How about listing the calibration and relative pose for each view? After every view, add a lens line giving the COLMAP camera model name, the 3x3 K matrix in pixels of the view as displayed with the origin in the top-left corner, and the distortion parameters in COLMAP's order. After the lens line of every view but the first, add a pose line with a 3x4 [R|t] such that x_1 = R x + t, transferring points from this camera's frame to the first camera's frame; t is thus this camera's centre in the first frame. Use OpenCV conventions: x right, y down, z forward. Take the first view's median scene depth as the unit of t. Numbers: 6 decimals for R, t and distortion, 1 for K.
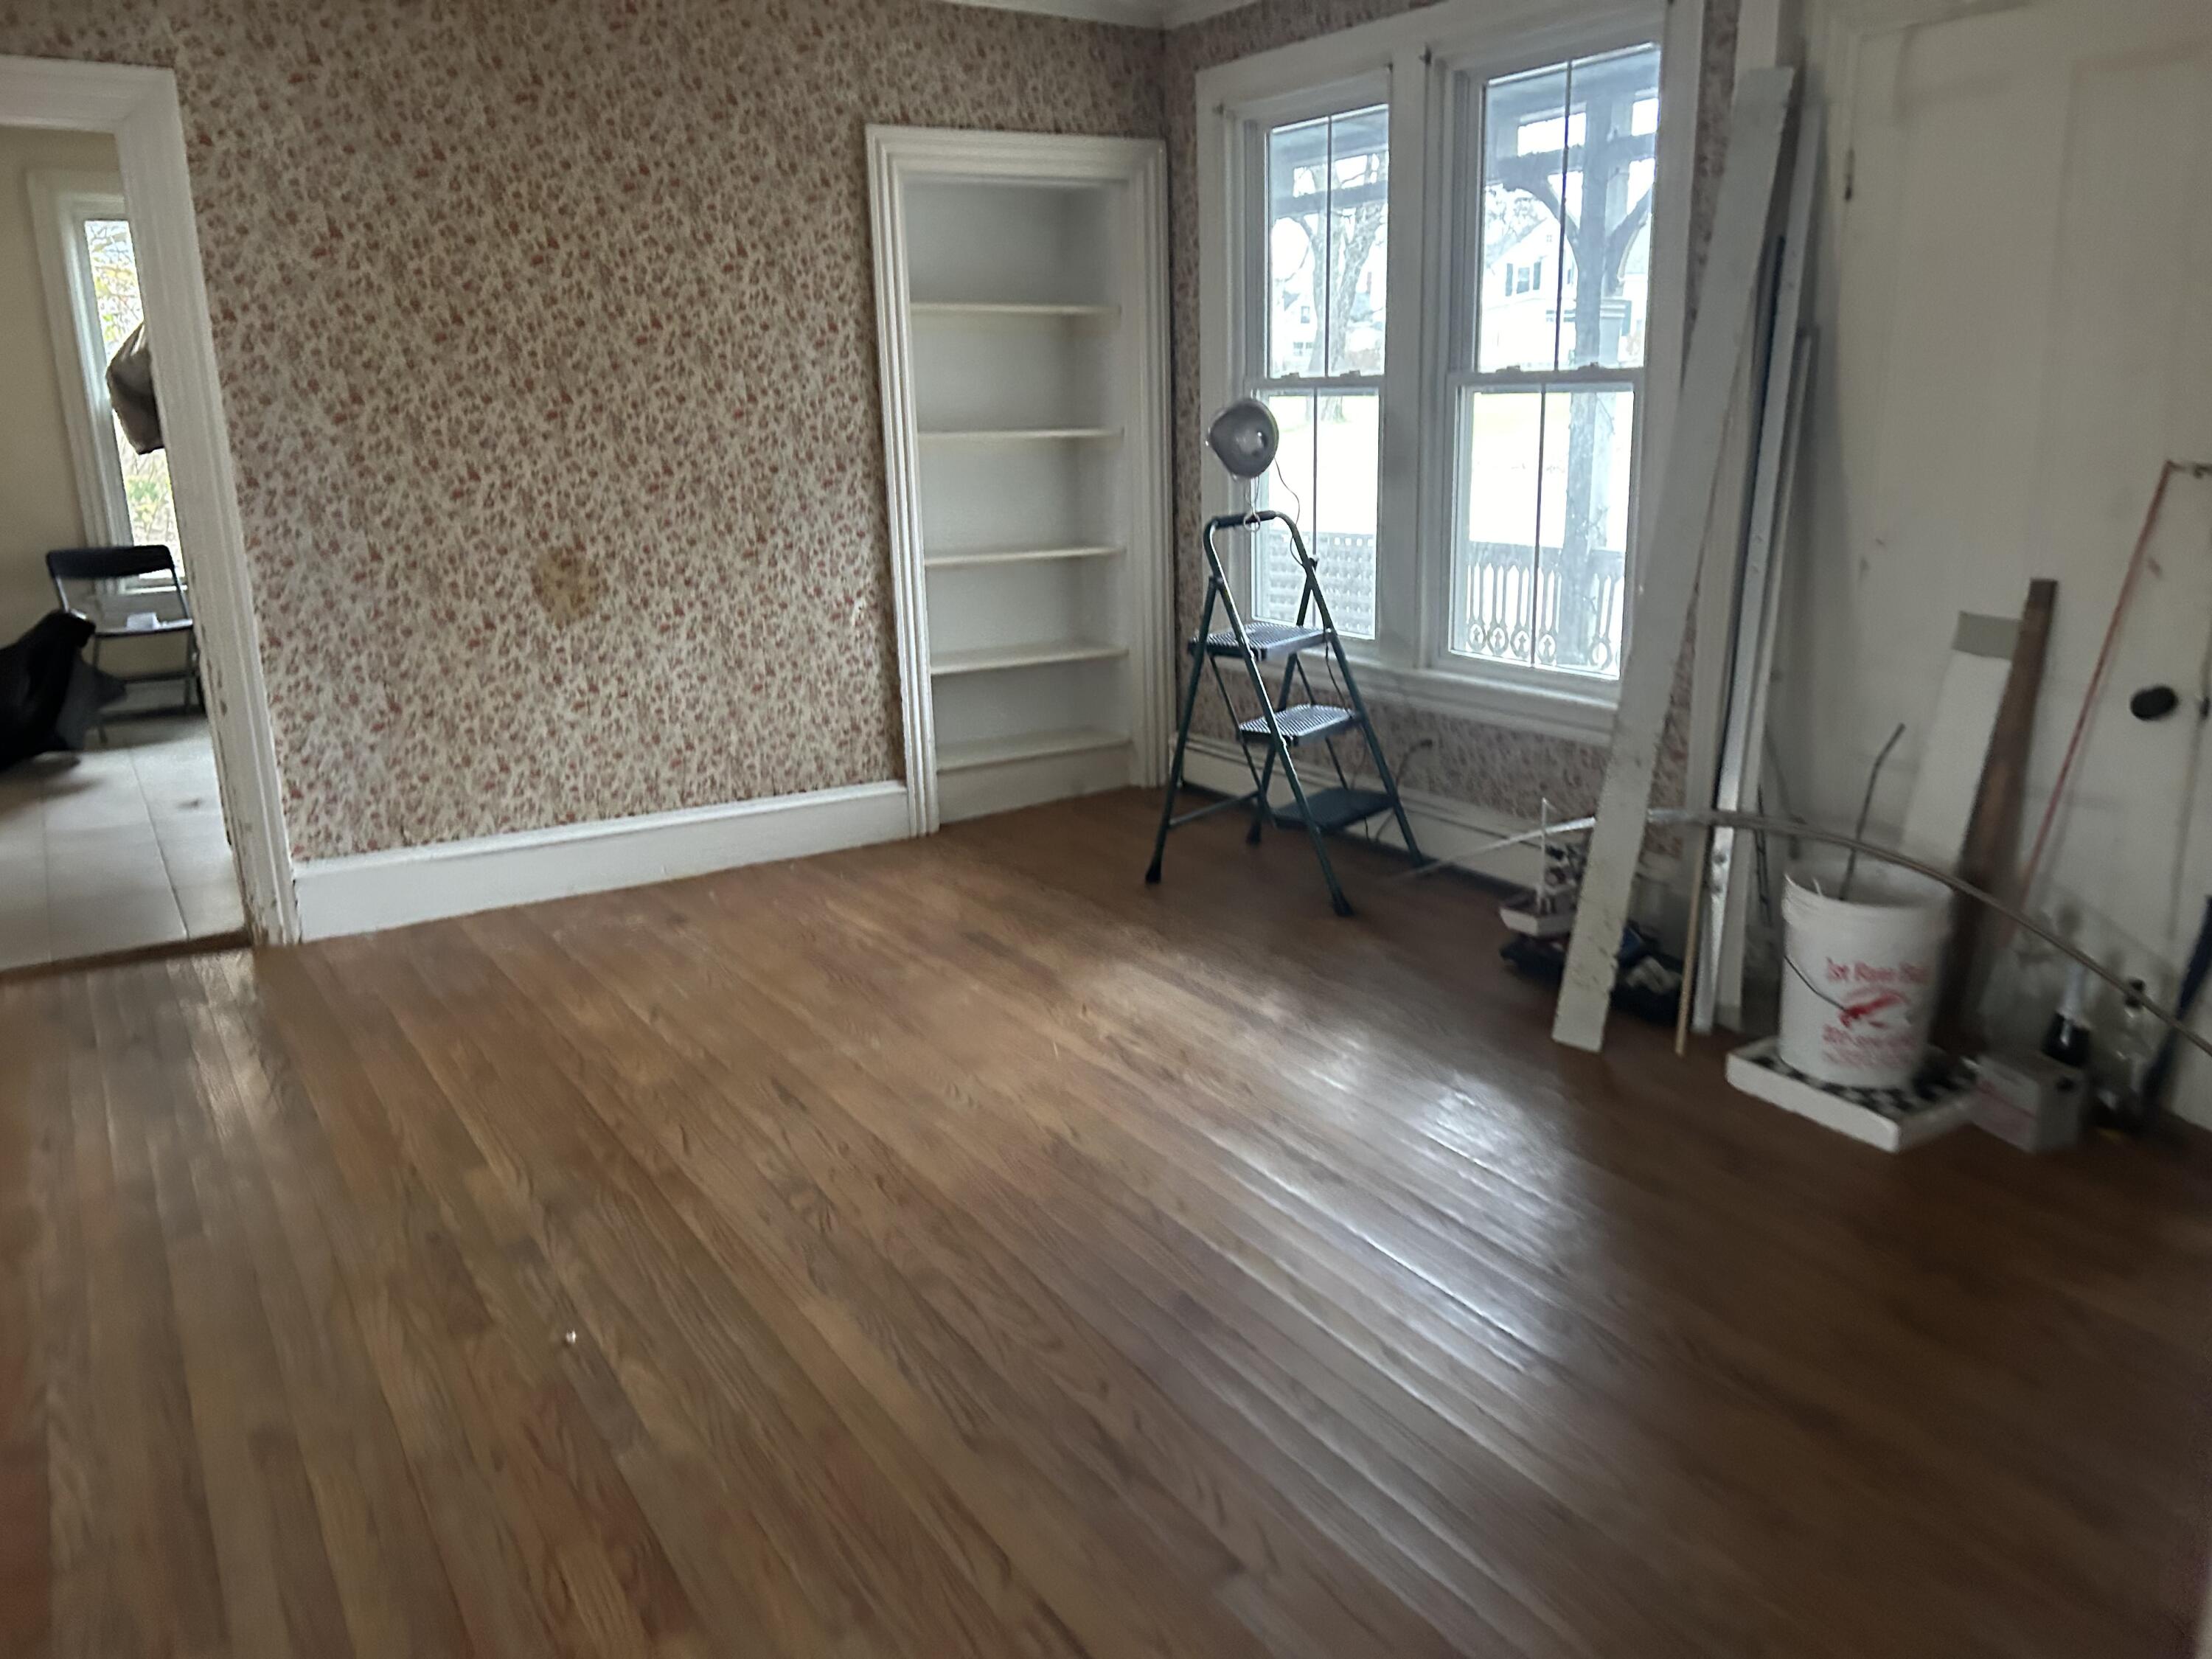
lens RADIAL K [[1719.9, 0, 1147.7], [0, 1719.9, 832.7], [0, 0, 1]] dist [0.012650, 0.001671]
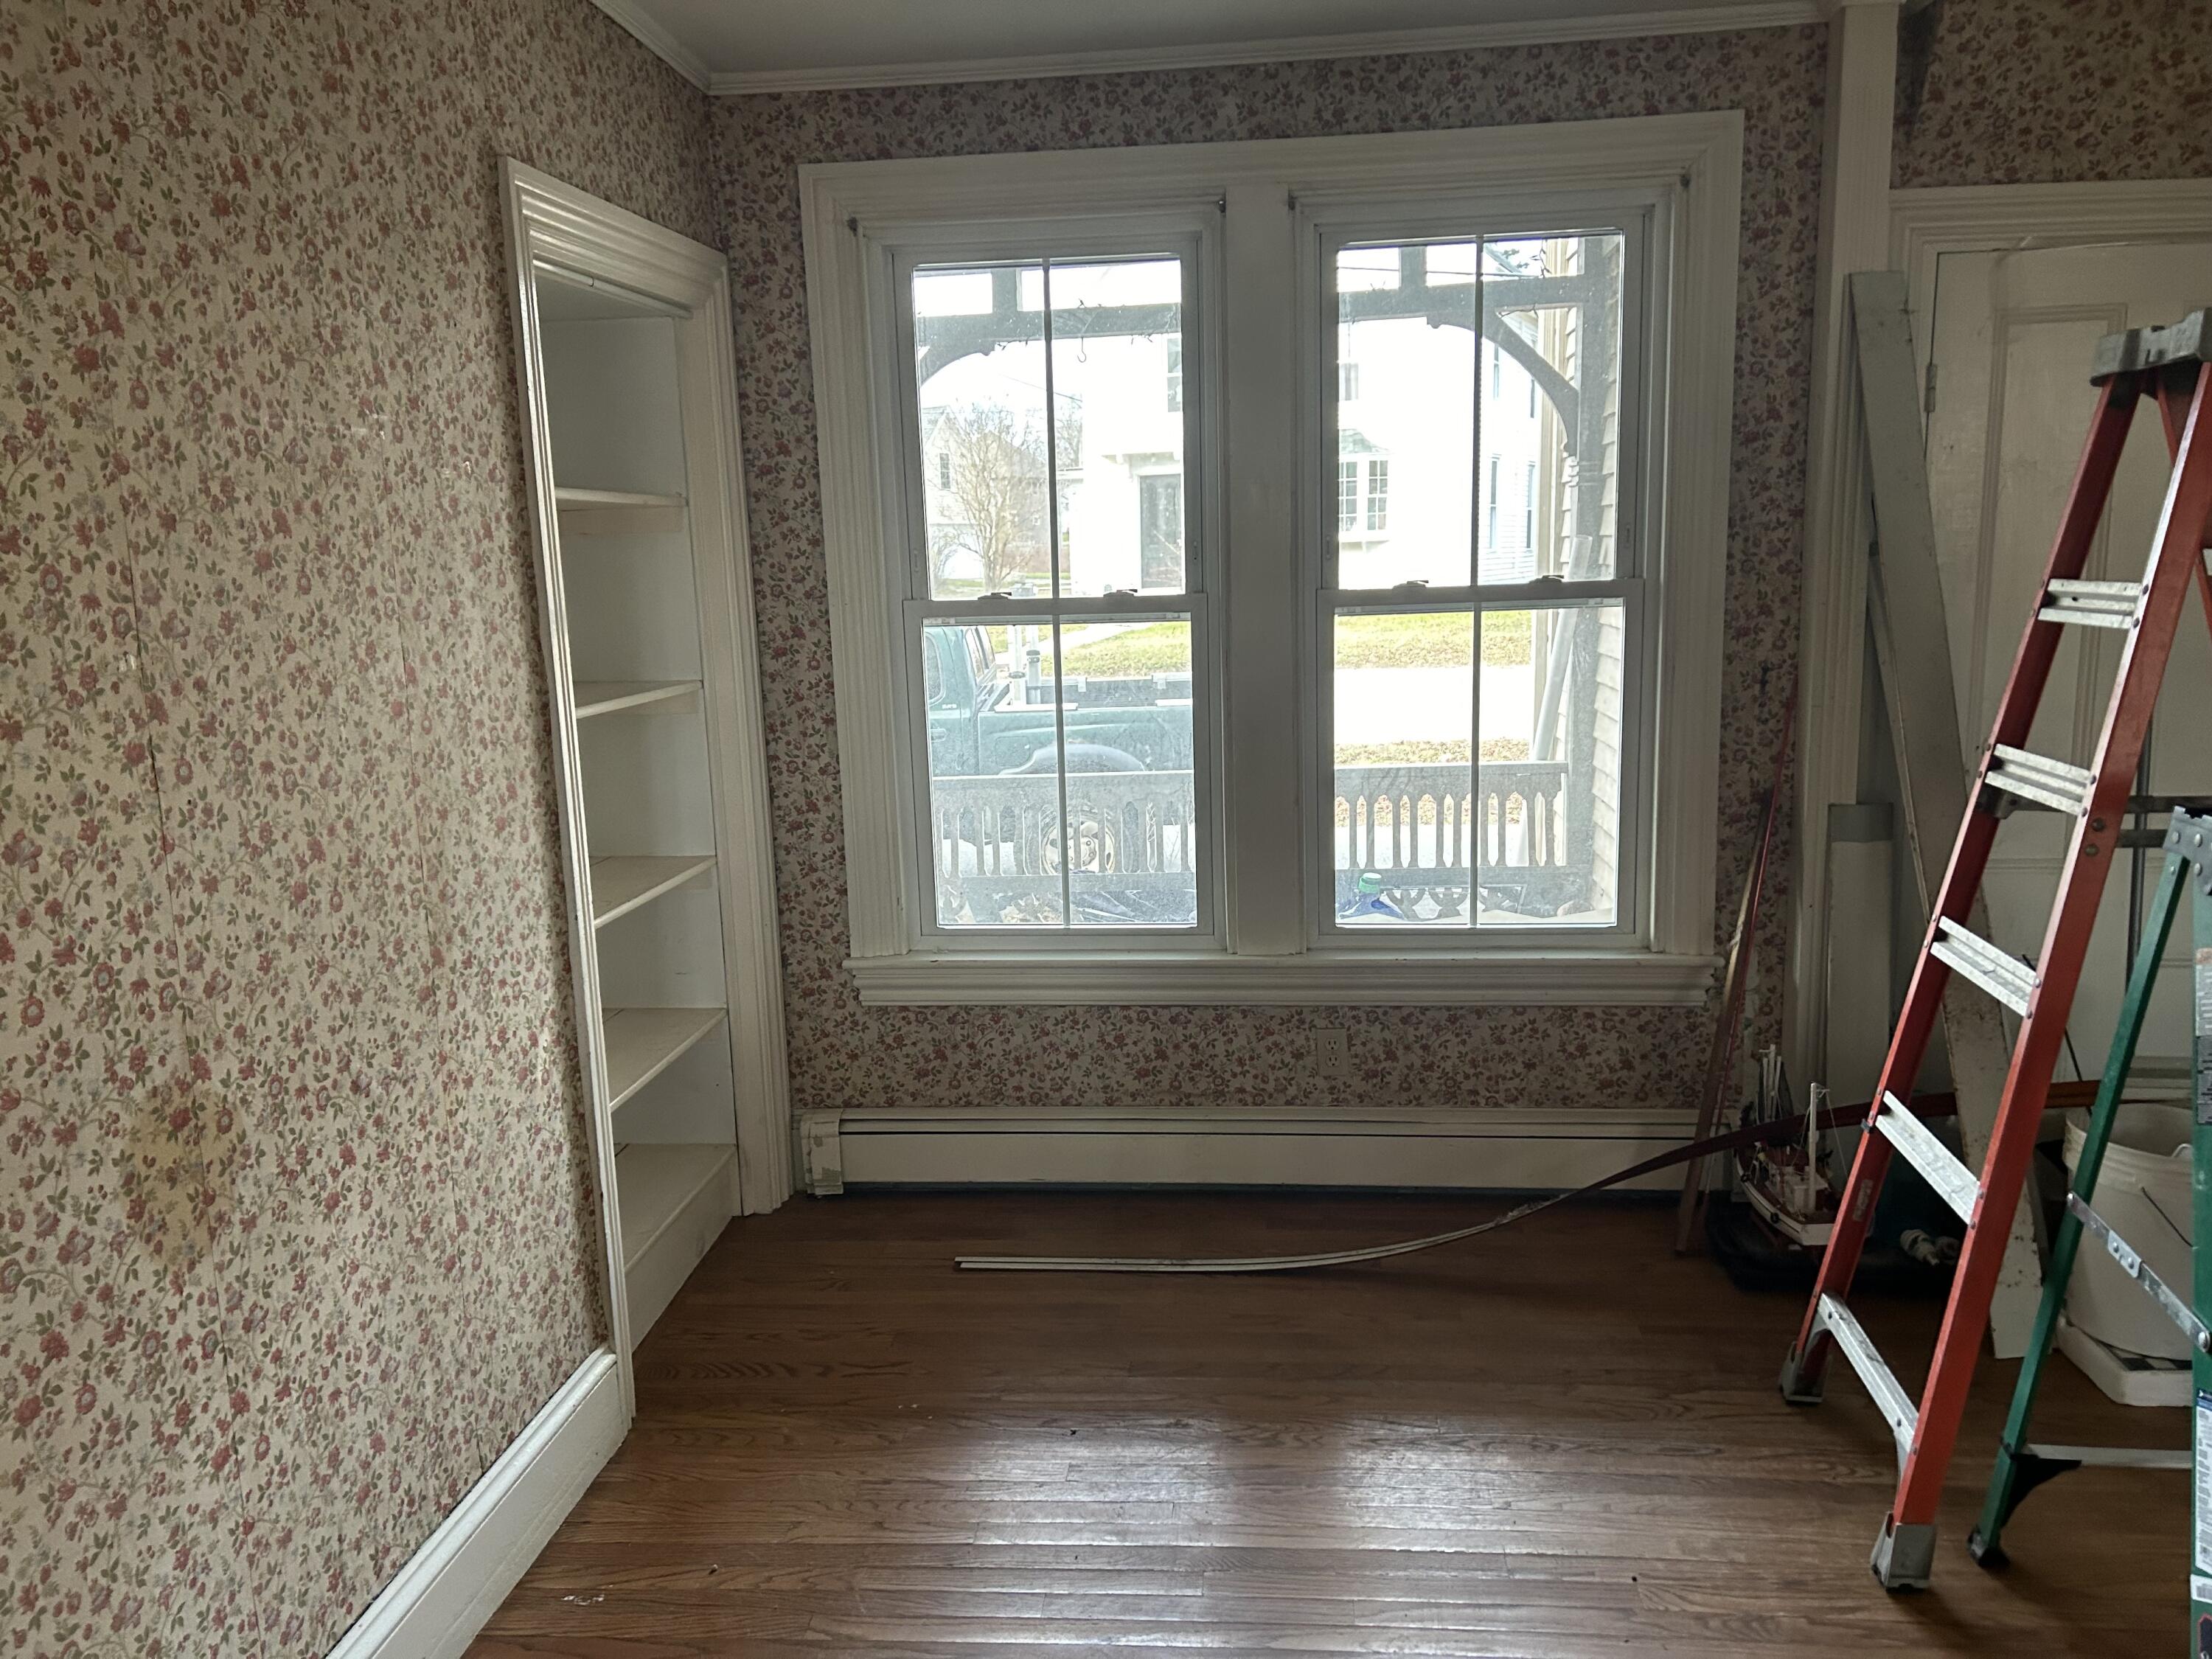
lens RADIAL K [[1659.1, 0, 1106.0], [0, 1659.1, 829.5], [0, 0, 1]] dist [0.104781, -0.150717]
pose [[0.622476, -0.135648, 0.770794, -0.488609], [0.213477, 0.976948, -0.000472, -0.173783], [-0.752962, 0.164841, 0.637084, 0.580284]]
